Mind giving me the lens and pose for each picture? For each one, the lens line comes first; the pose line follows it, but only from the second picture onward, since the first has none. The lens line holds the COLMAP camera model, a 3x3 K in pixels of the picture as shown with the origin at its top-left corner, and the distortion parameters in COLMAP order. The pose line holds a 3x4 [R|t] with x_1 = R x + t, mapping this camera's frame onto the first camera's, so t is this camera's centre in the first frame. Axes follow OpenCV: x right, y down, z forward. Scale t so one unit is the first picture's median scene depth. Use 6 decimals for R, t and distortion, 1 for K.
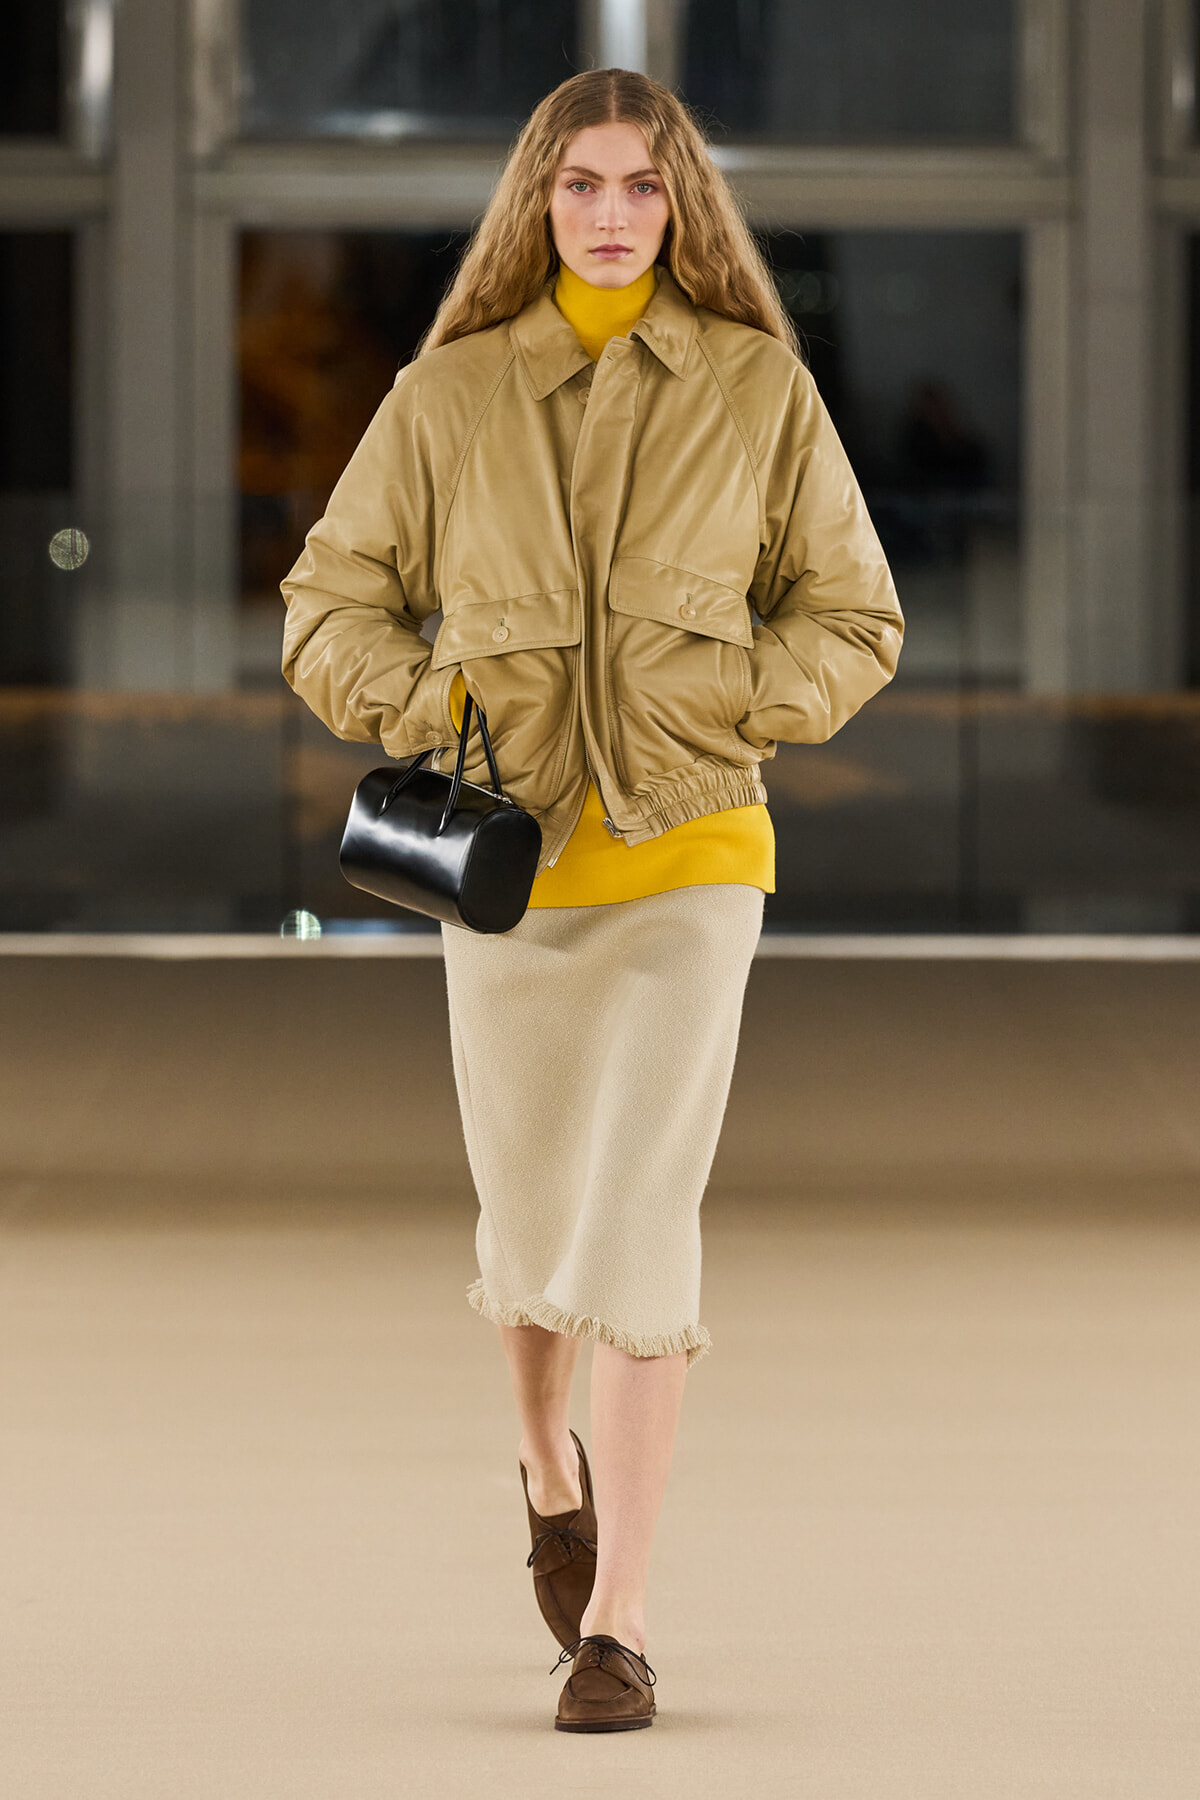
lens RADIAL K [[9324.7, 0, 600.0], [0, 9324.7, 900.0], [0, 0, 1]] dist [0.176613, -12.586210]
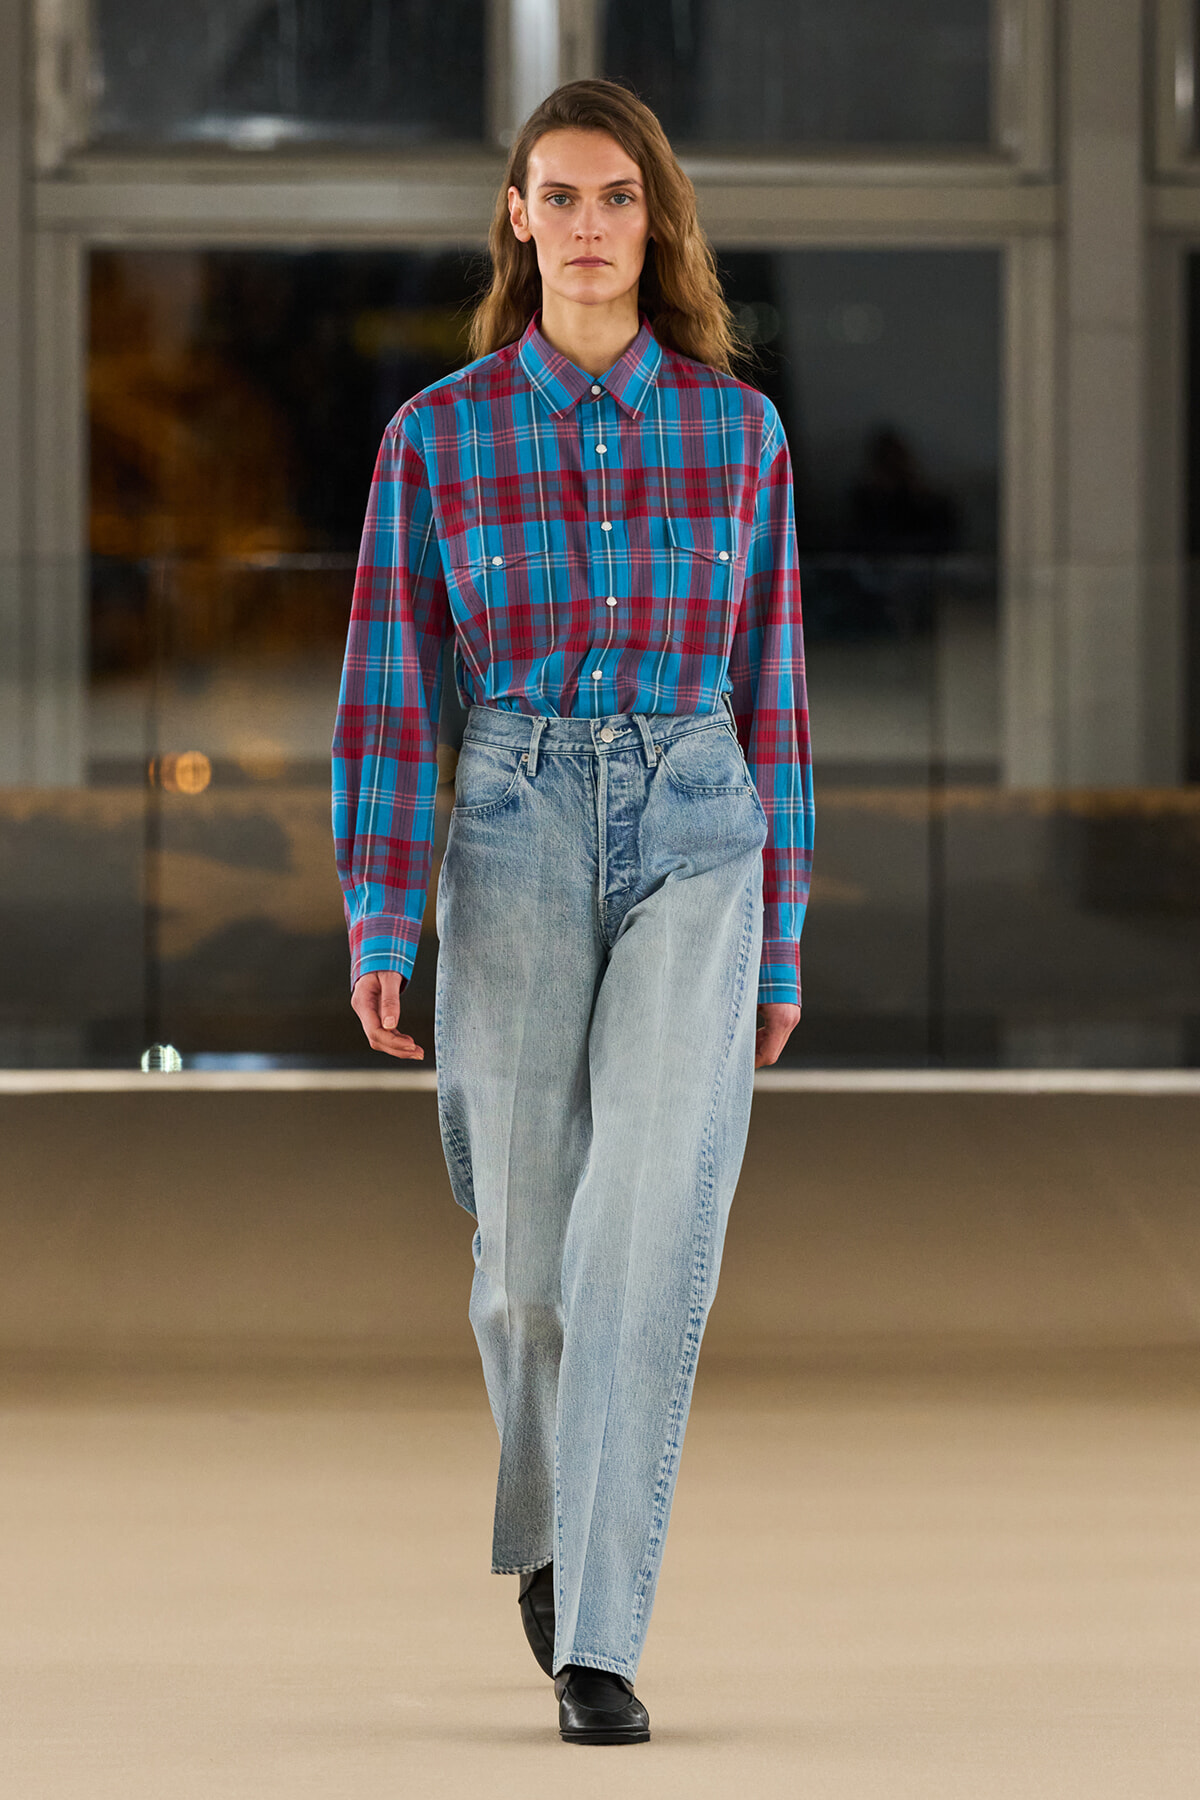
lens RADIAL K [[9324.7, 0, 600.0], [0, 9324.7, 900.0], [0, 0, 1]] dist [0.176613, -12.586210]
pose [[0.999999, -0.001066, -0.000430, 0.008741], [0.001066, 0.999999, -0.000880, -0.011027], [0.000431, 0.000879, 1.000000, 0.136553]]
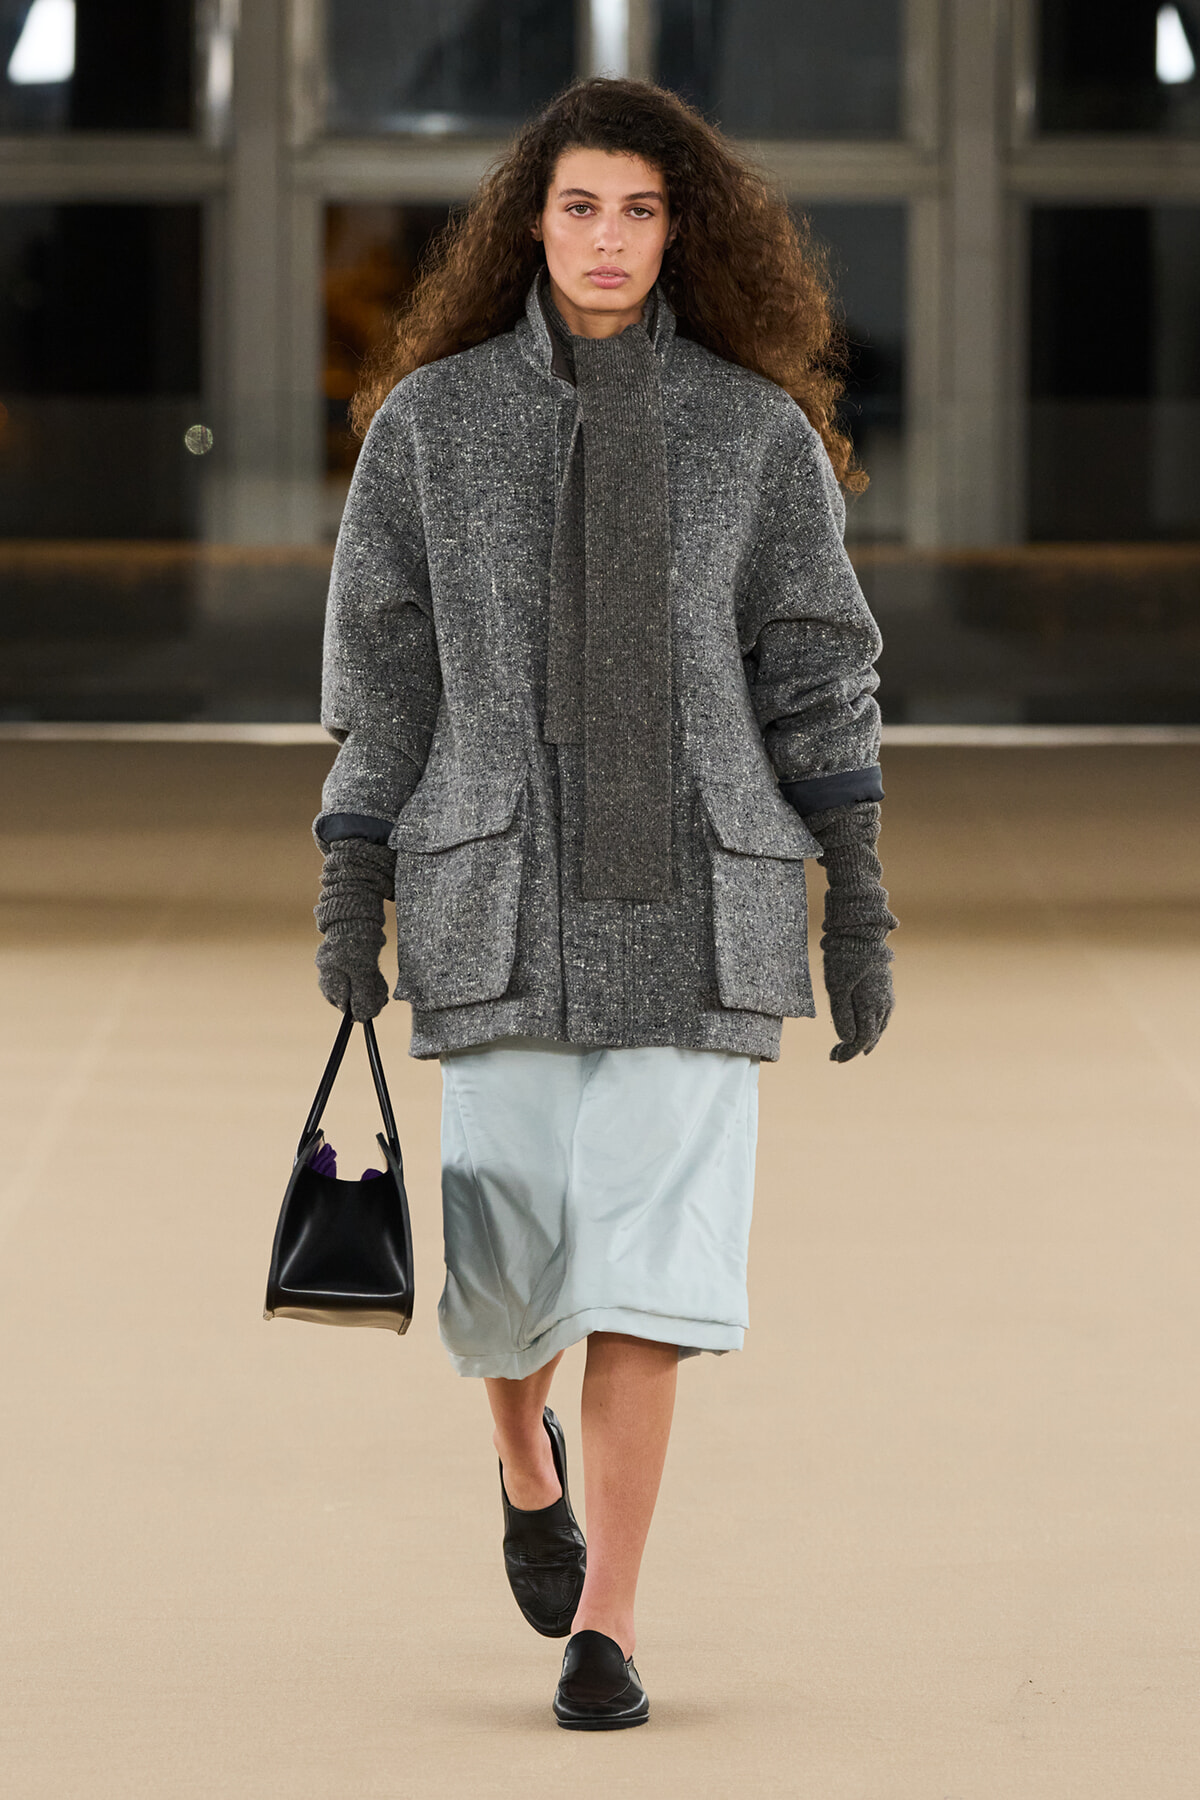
lens RADIAL K [[9324.7, 0, 600.0], [0, 9324.7, 900.0], [0, 0, 1]] dist [0.176613, -12.586210]
pose [[0.999996, 0.000847, 0.002825, -0.002643], [-0.000907, 0.999774, 0.021260, 0.000267], [-0.002806, -0.021262, 0.999770, -0.348802]]
